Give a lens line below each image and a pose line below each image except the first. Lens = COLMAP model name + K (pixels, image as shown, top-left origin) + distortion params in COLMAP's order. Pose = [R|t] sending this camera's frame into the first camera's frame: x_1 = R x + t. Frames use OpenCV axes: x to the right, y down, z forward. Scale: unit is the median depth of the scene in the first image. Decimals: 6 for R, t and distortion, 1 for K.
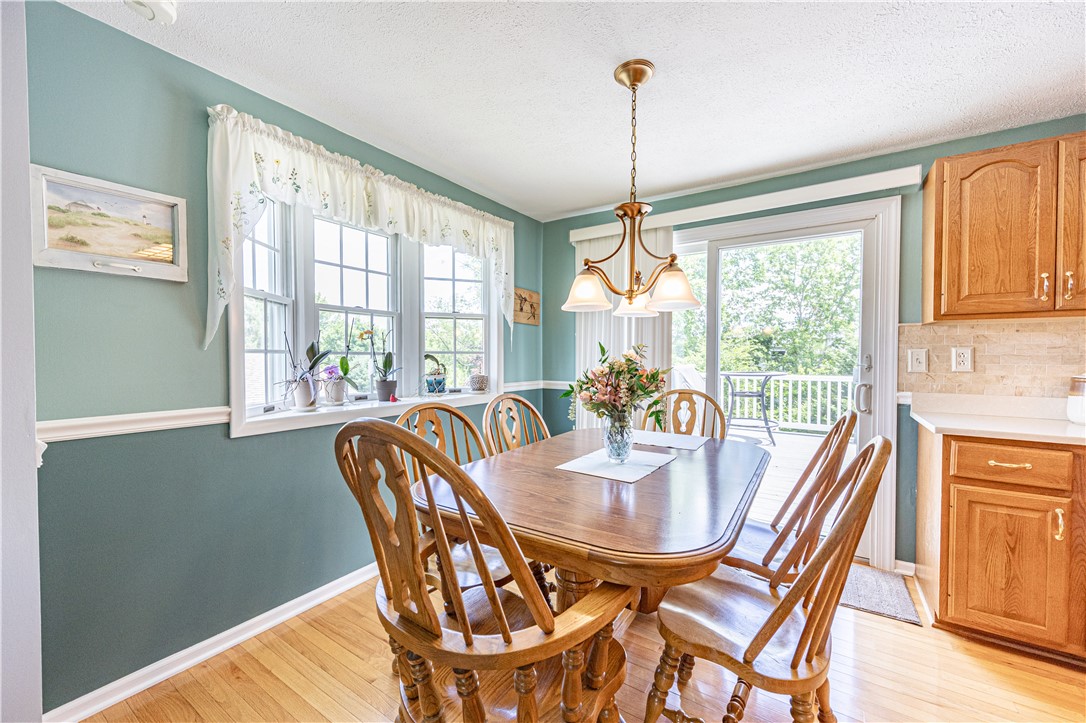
lens RADIAL K [[429.7, 0, 540.1], [0, 429.7, 362.6], [0, 0, 1]] dist [0.002047, -0.000067]
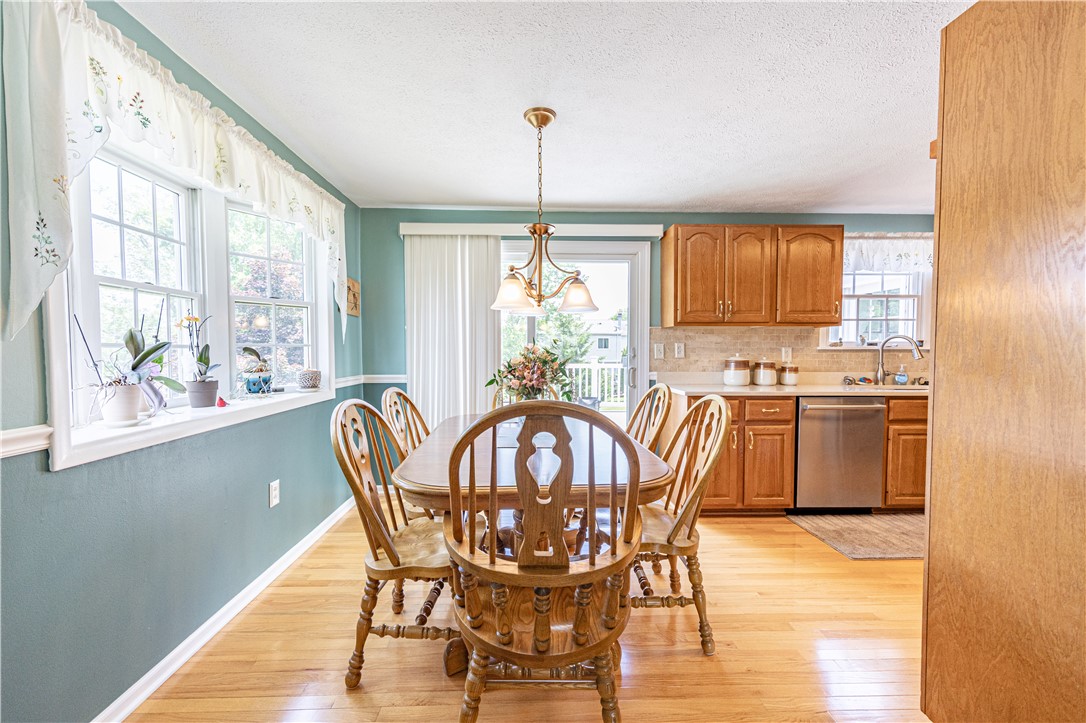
lens RADIAL K [[429.7, 0, 540.1], [0, 429.7, 362.6], [0, 0, 1]] dist [0.002047, -0.000067]
pose [[0.810683, -0.021454, 0.585092, -0.405015], [0.011697, 0.999722, 0.020451, -0.000332], [-0.585368, -0.009735, 0.810709, 0.002866]]
